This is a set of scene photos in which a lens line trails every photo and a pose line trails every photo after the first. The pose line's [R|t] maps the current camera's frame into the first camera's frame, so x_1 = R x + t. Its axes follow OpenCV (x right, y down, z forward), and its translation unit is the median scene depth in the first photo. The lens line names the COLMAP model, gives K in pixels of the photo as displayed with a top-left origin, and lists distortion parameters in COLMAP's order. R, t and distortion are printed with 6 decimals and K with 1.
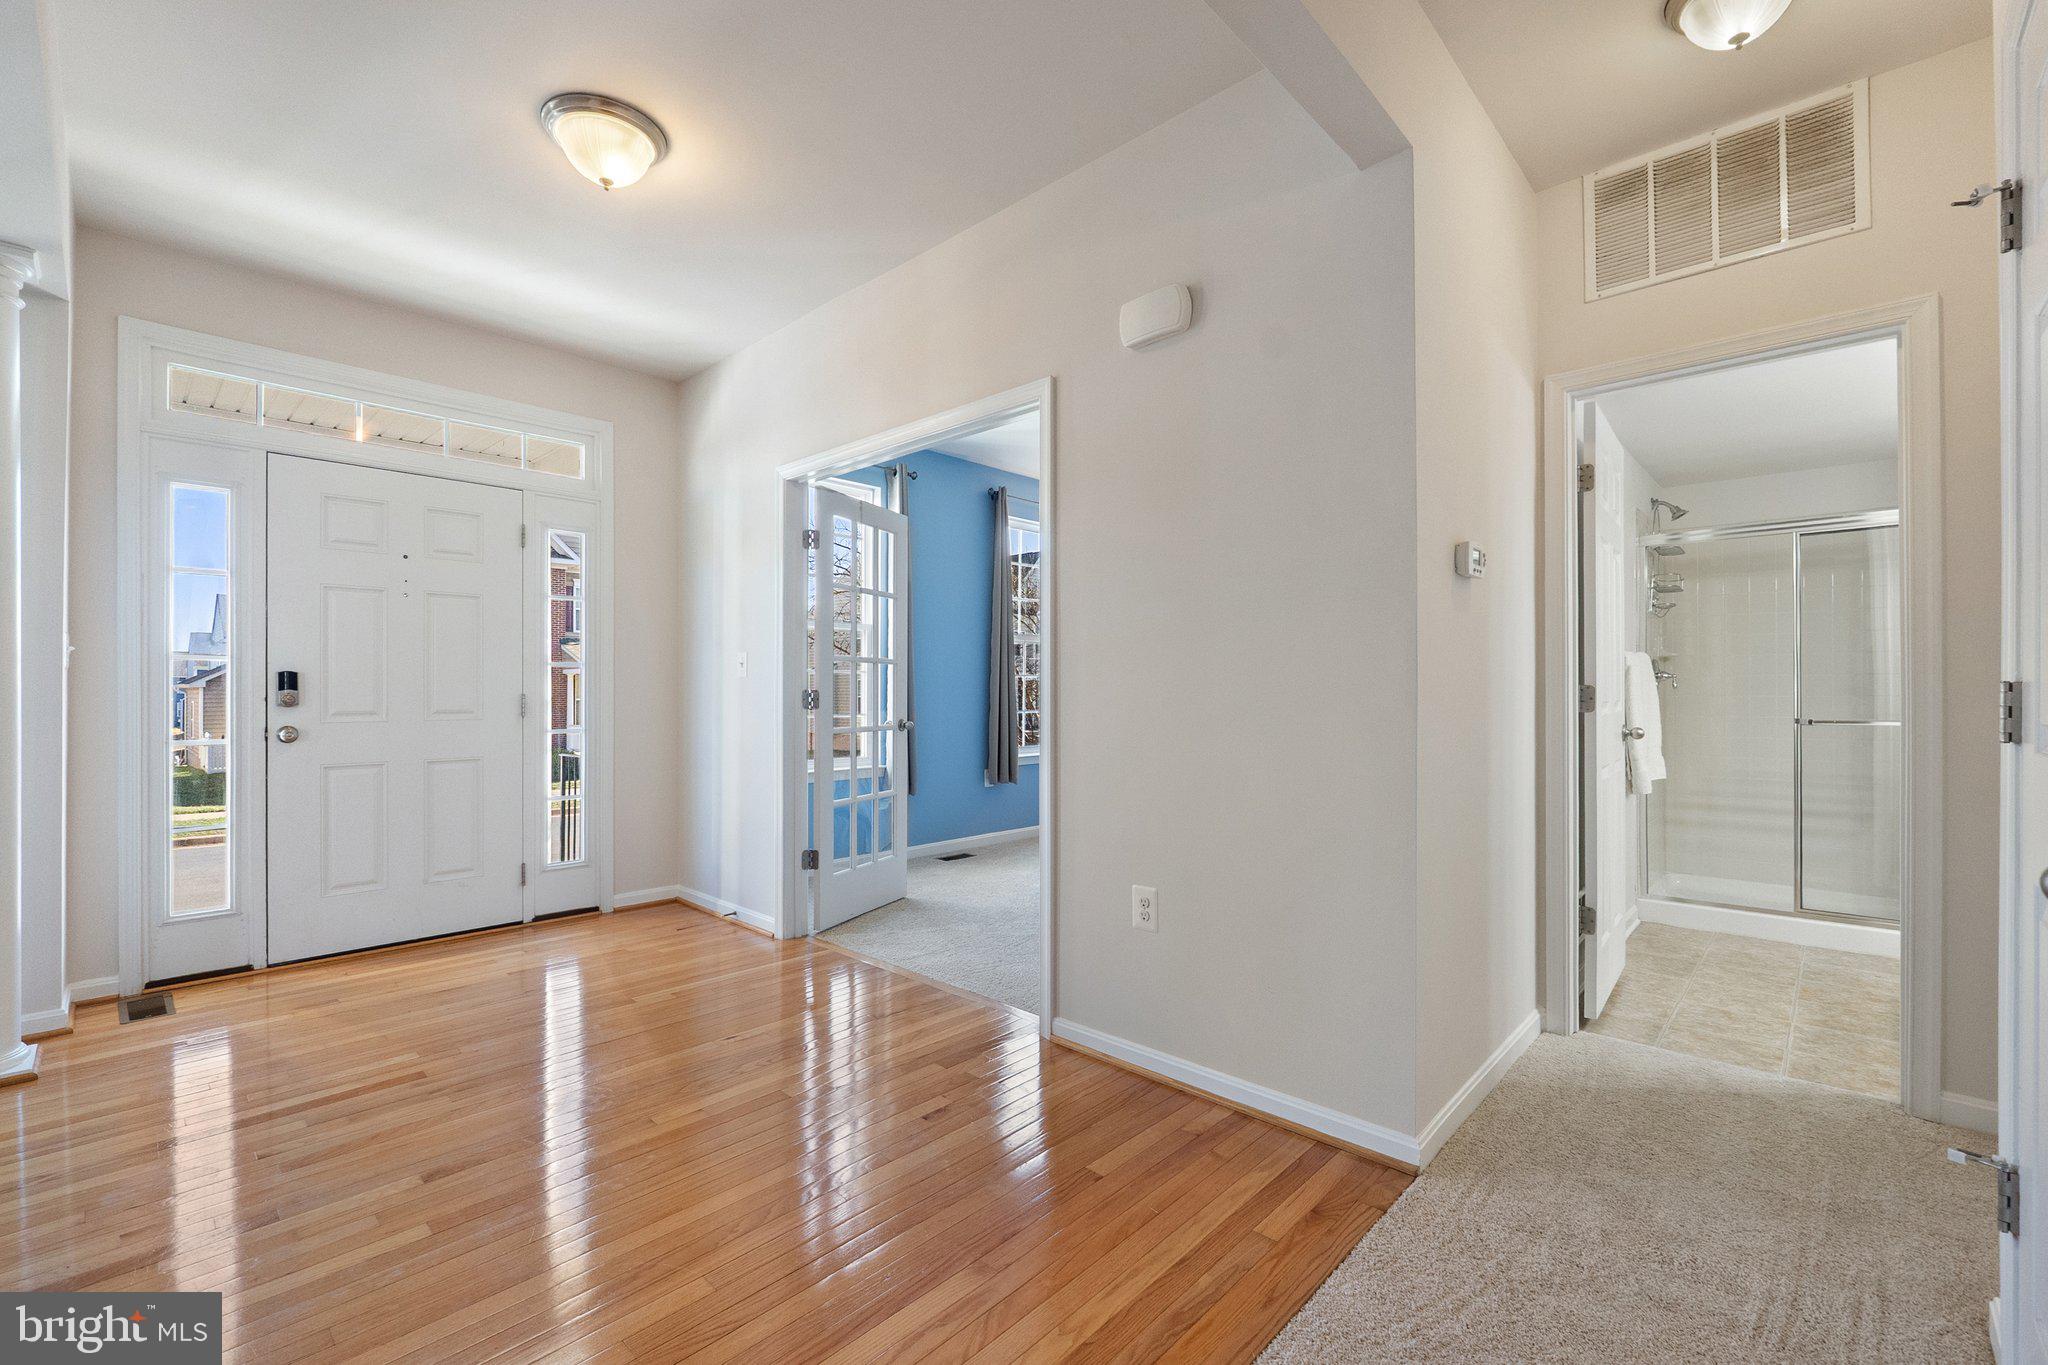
lens RADIAL K [[861.9, 0, 1016.8], [0, 861.9, 658.8], [0, 0, 1]] dist [-0.007074, -0.000133]
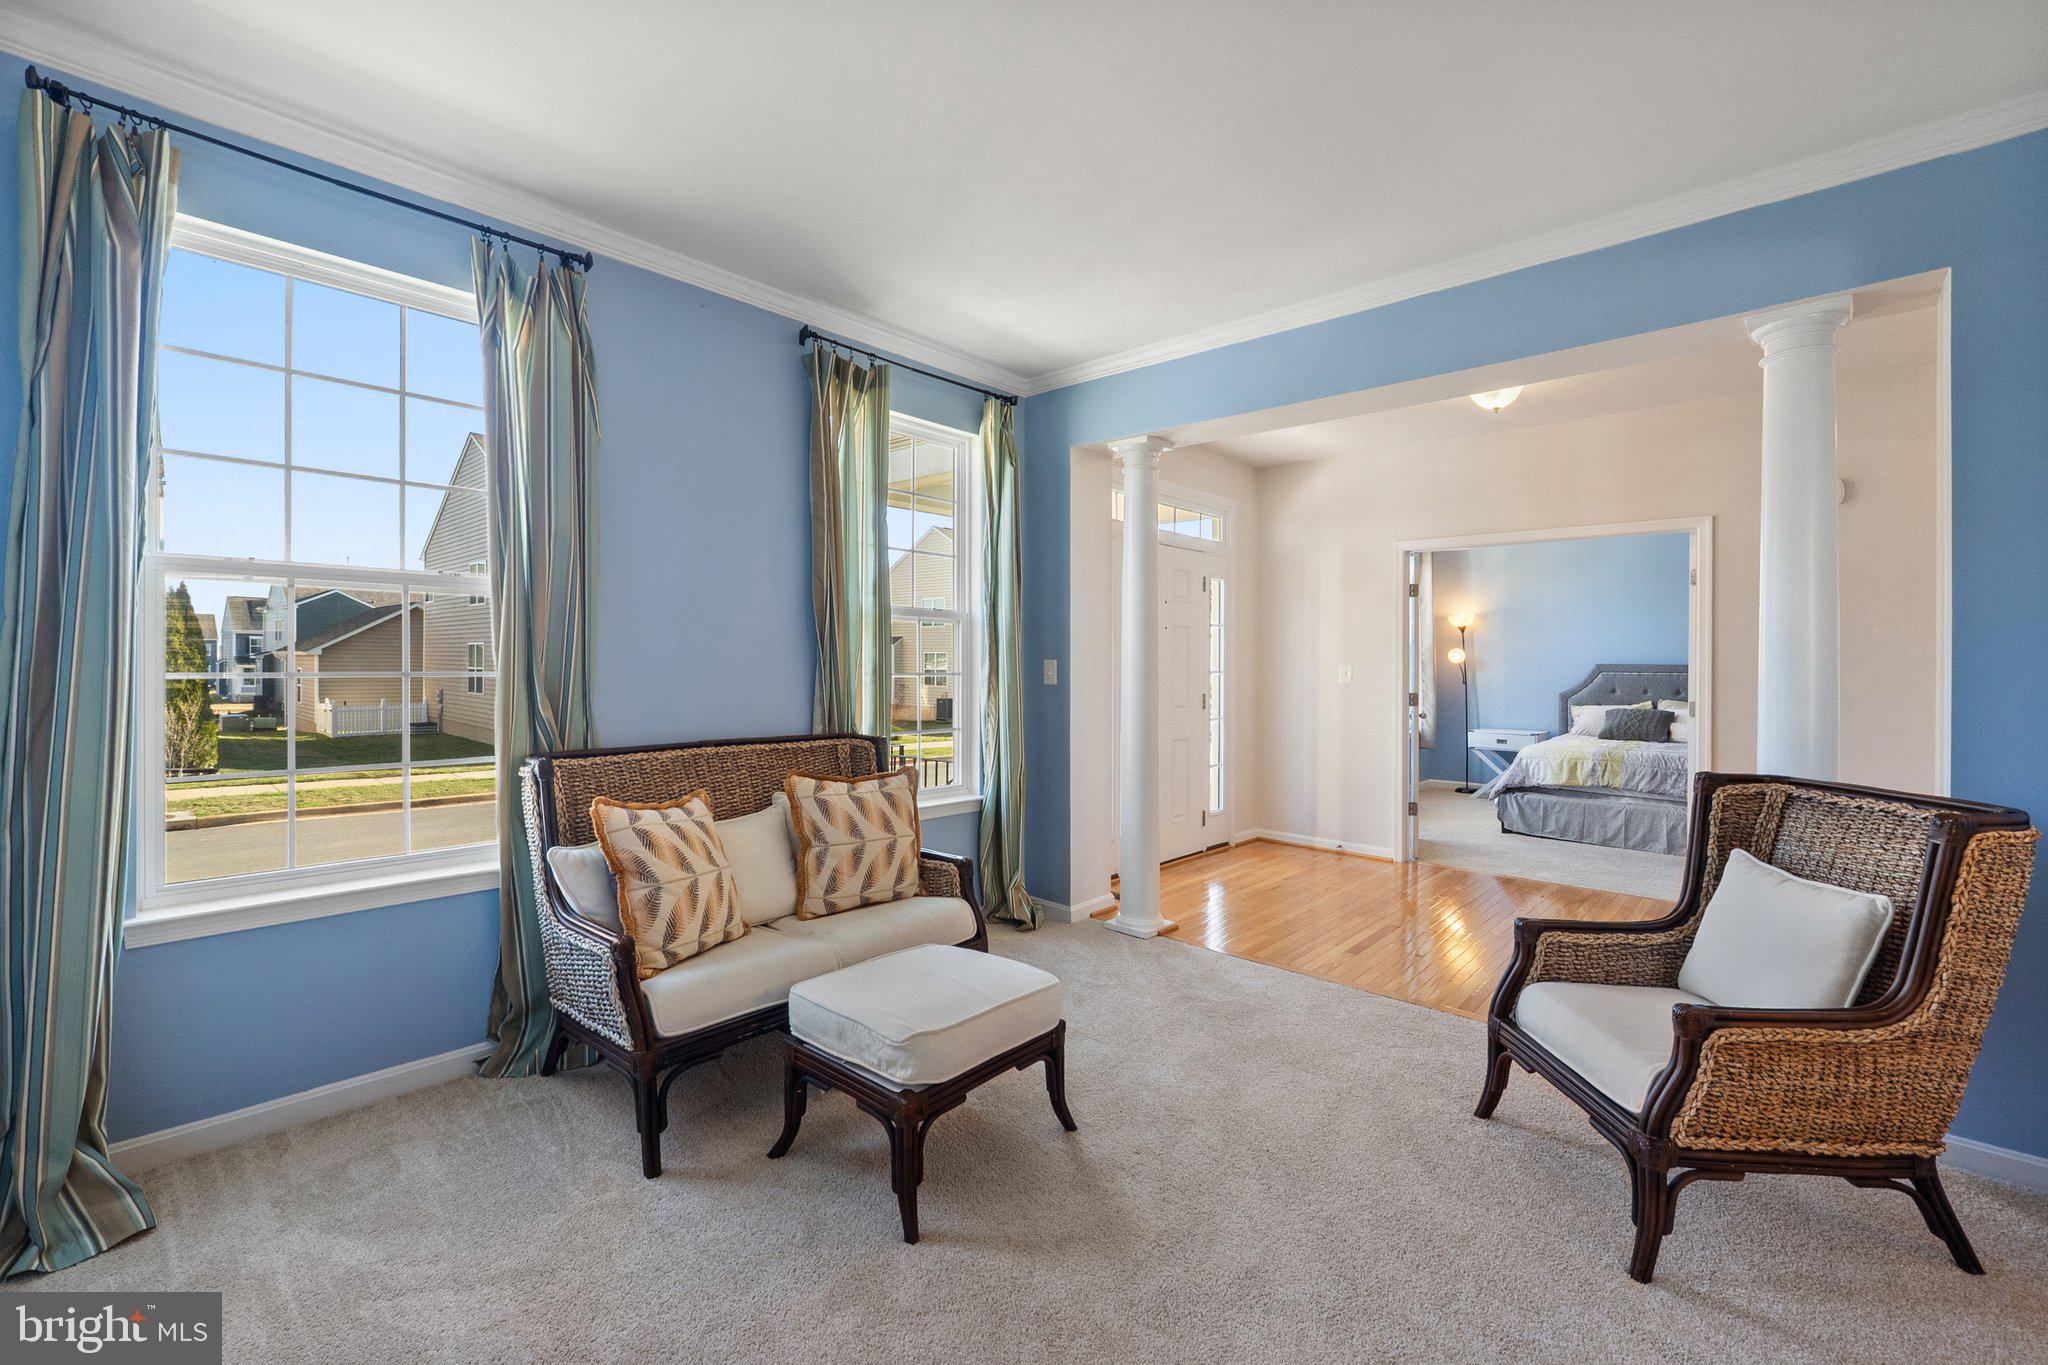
lens RADIAL K [[861.9, 0, 1016.8], [0, 861.9, 658.8], [0, 0, 1]] dist [-0.007074, -0.000133]
pose [[0.999318, 0.012653, 0.034695, -0.939379], [-0.013862, 0.999297, 0.034826, -0.064580], [-0.034230, -0.035283, 0.998791, -0.429142]]
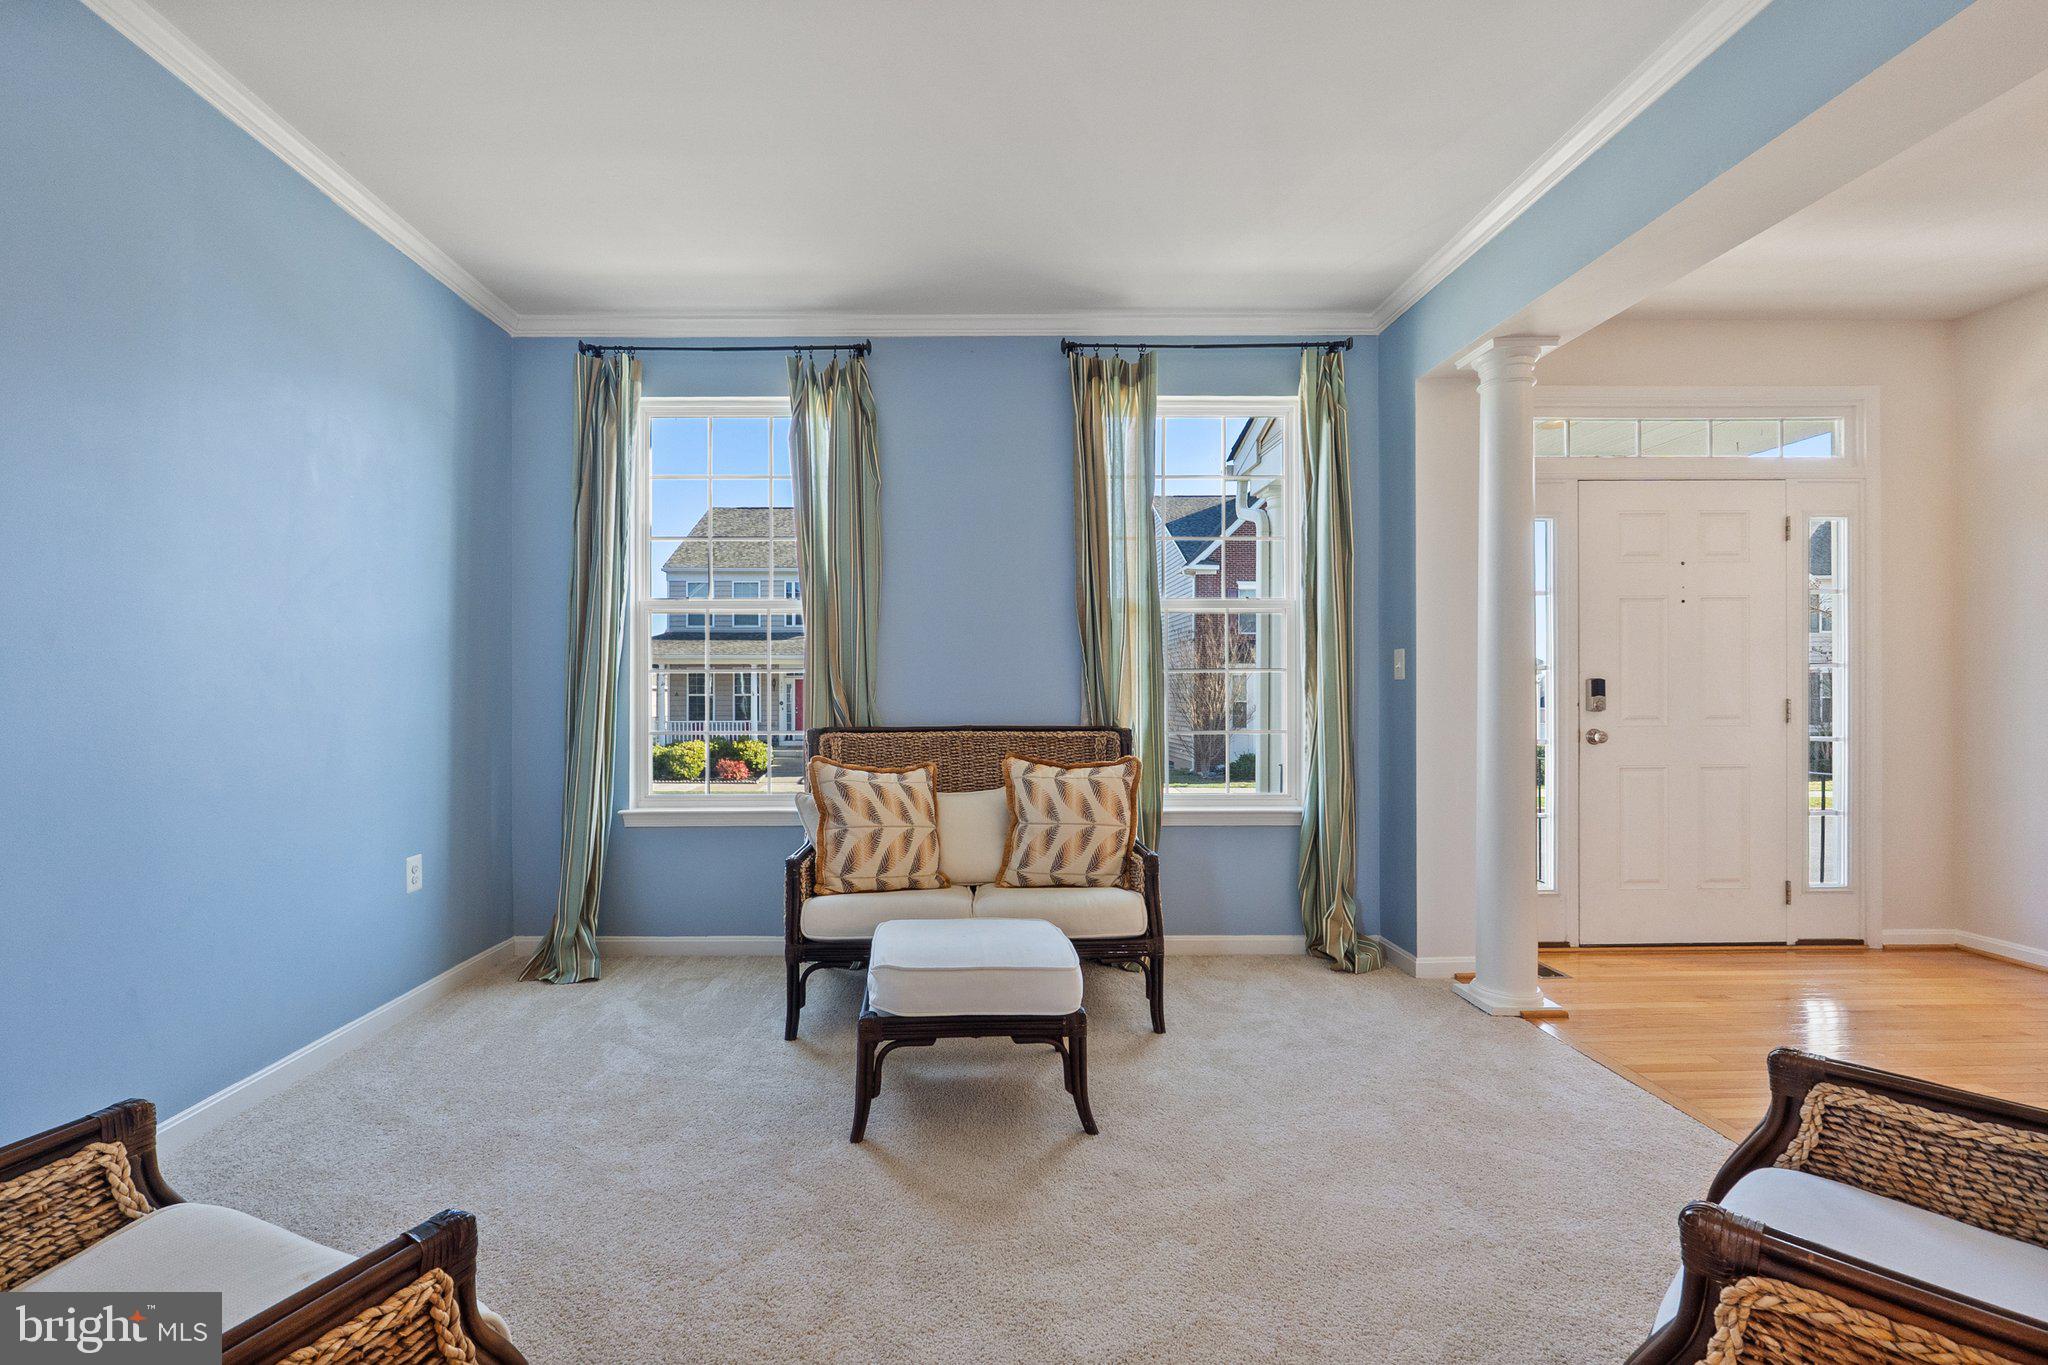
lens RADIAL K [[880.9, 0, 972.4], [0, 880.9, 692.2], [0, 0, 1]] dist [-0.008249, 0.000009]
pose [[0.705480, -0.002616, -0.708725, -0.522677], [0.029096, 0.999257, 0.025274, -0.016195], [0.708132, -0.038452, 0.705032, -0.284301]]
